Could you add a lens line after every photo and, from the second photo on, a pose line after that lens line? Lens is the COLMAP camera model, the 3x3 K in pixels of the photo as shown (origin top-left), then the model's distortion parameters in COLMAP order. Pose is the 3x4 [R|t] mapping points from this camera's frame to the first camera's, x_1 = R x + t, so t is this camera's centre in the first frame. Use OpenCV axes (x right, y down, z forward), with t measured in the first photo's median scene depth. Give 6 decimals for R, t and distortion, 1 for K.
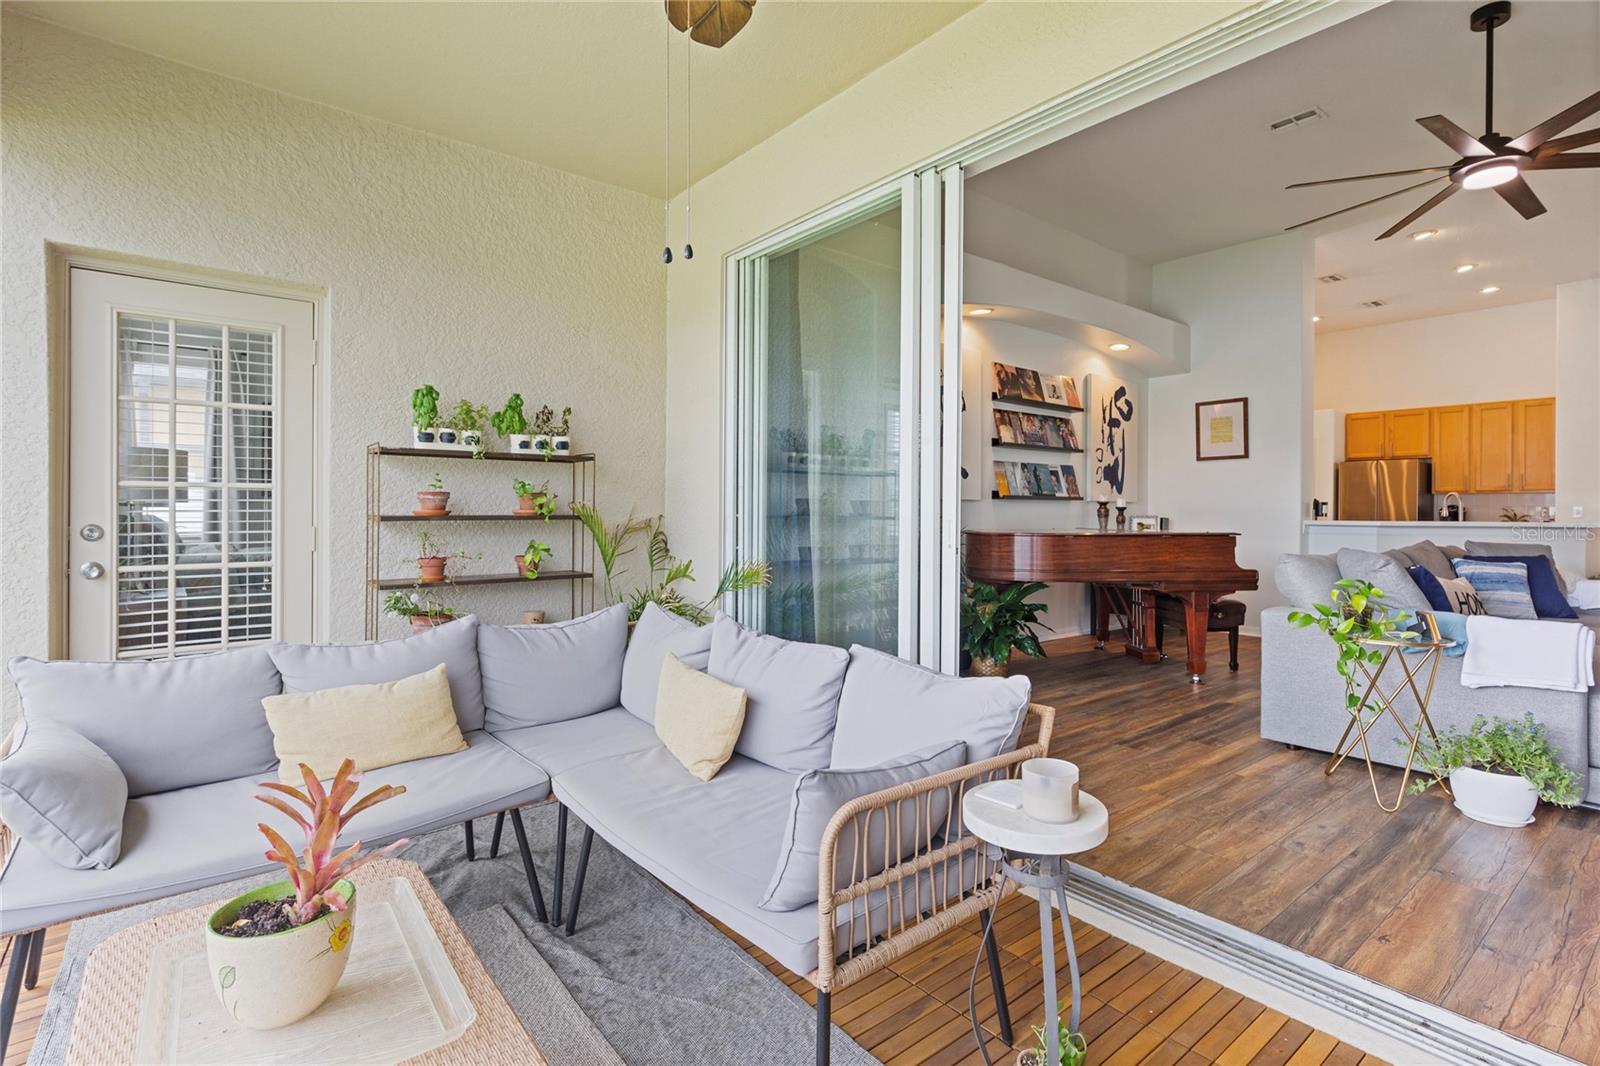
lens RADIAL K [[773.5, 0, 812.0], [0, 773.5, 504.5], [0, 0, 1]] dist [-0.000255, -0.000172]
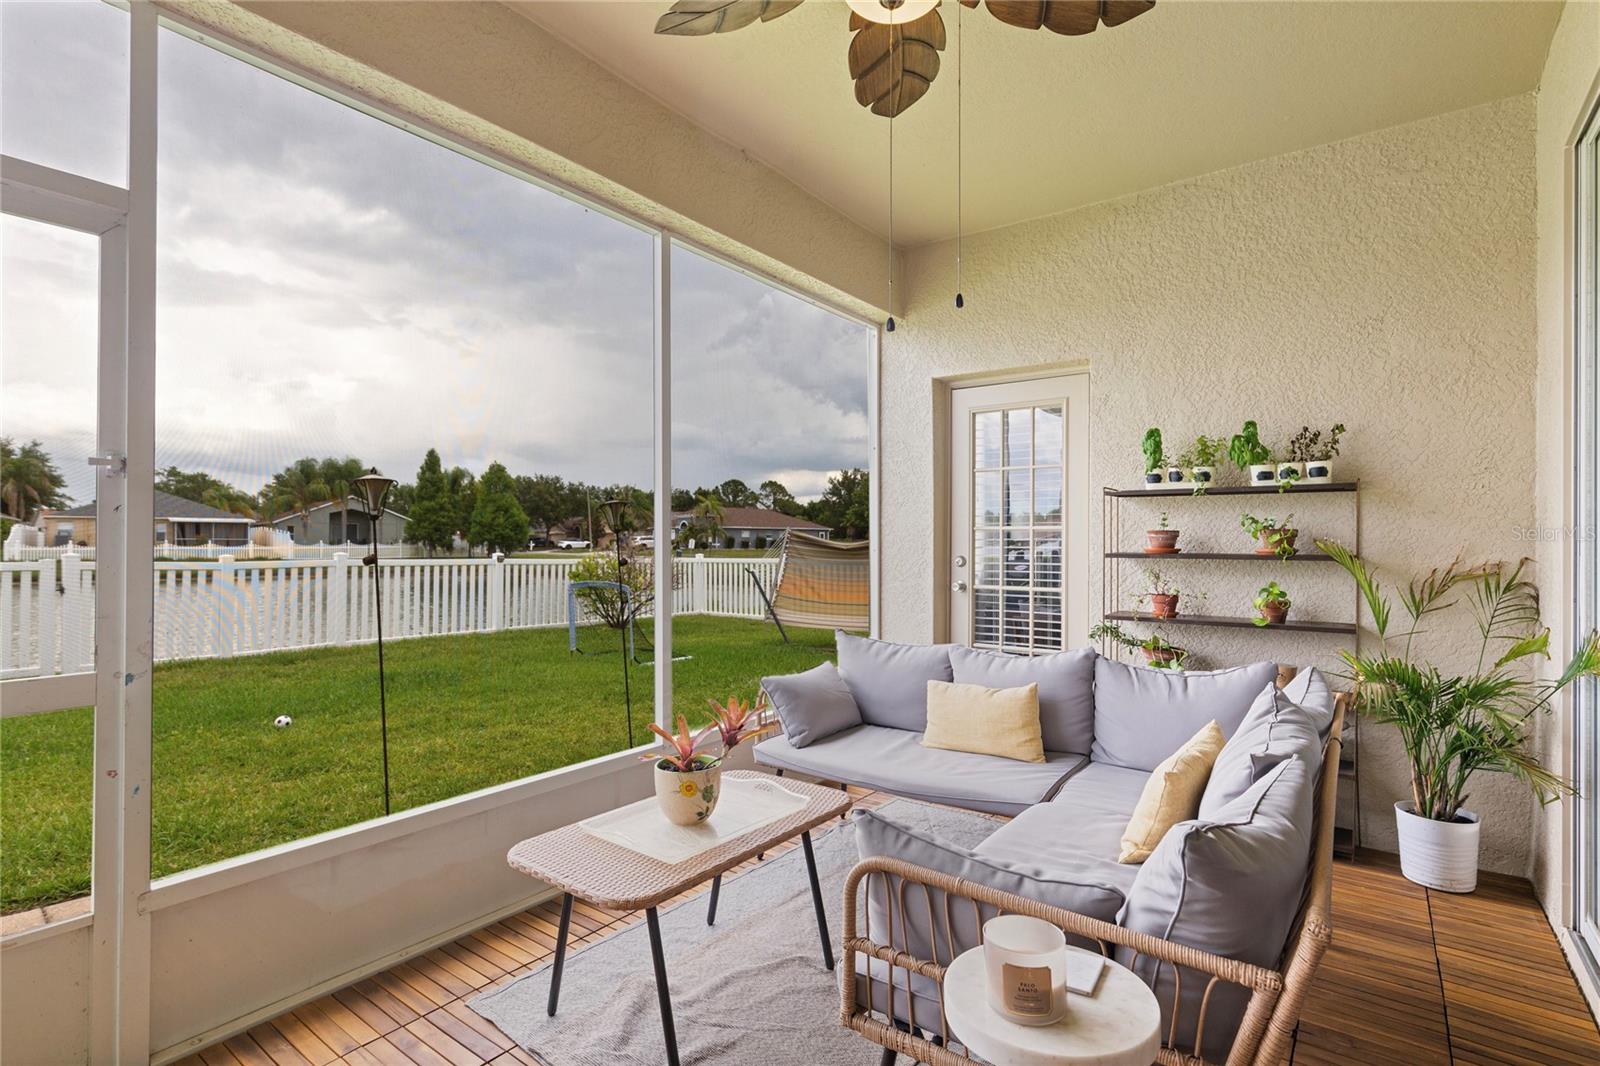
lens RADIAL K [[773.5, 0, 814.8], [0, 773.5, 536.2], [0, 0, 1]] dist [-0.000255, -0.000172]
pose [[0.240427, -0.008823, -0.970627, 0.345266], [0.003748, 0.999960, -0.008162, -0.001533], [0.970660, -0.001675, 0.240450, 0.257756]]
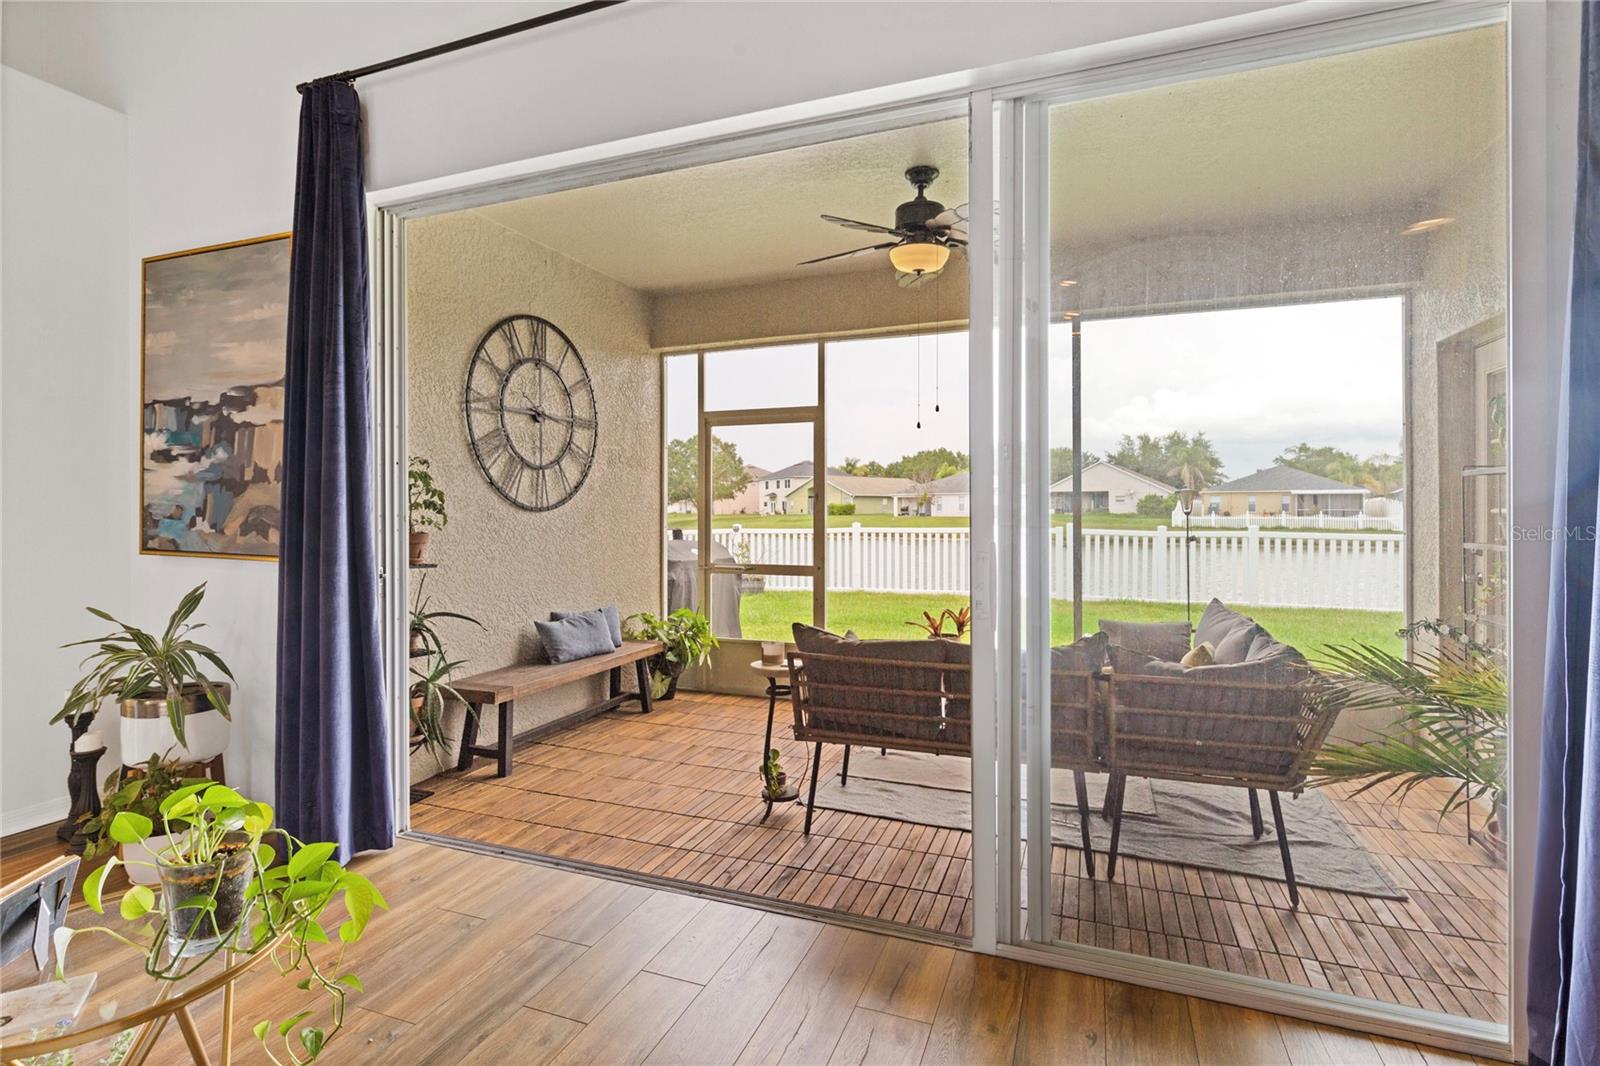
lens RADIAL K [[773.5, 0, 779.2], [0, 773.5, 510.2], [0, 0, 1]] dist [-0.000255, -0.000172]
pose [[-0.871331, -0.002054, -0.490692, 0.537111], [0.001673, 0.999973, -0.007157, -0.016672], [0.490693, -0.007057, -0.871304, 1.137506]]
